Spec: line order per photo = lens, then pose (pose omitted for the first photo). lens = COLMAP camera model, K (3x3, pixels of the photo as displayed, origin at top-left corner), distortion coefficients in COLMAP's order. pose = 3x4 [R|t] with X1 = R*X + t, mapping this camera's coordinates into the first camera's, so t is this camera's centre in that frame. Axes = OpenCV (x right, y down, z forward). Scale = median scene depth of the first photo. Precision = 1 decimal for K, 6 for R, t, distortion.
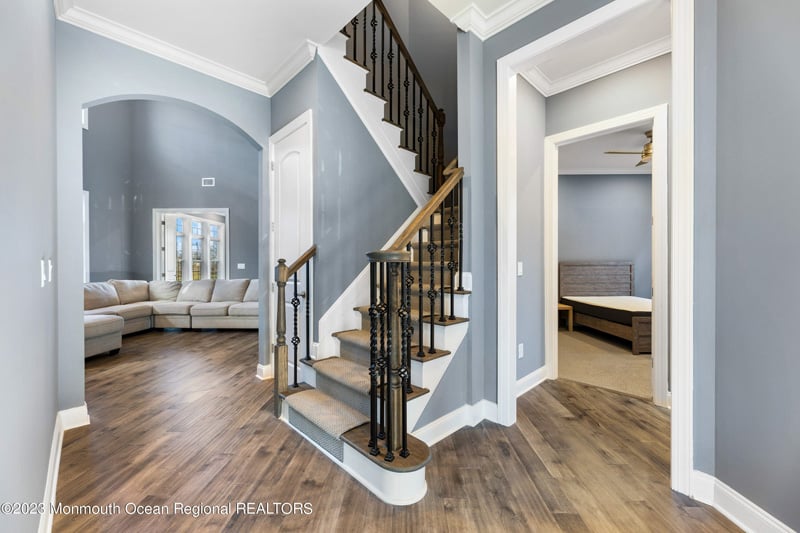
lens RADIAL K [[319.8, 0, 402.8], [0, 319.8, 265.6], [0, 0, 1]] dist [0.000996, 0.000083]
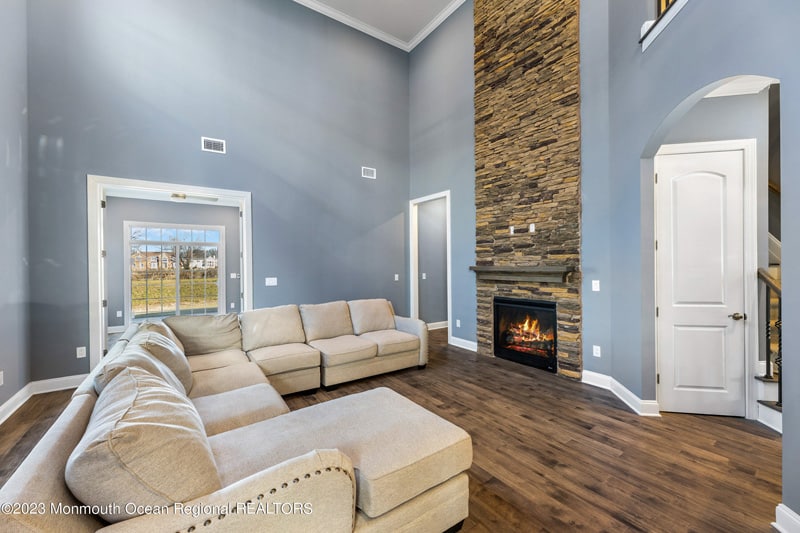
lens RADIAL K [[319.8, 0, 402.8], [0, 319.8, 265.6], [0, 0, 1]] dist [0.000996, 0.000083]
pose [[0.818189, -0.000259, 0.574949, -0.668281], [0.000513, 1.000000, -0.000280, -0.031383], [-0.574949, 0.000523, 0.818189, 0.292419]]
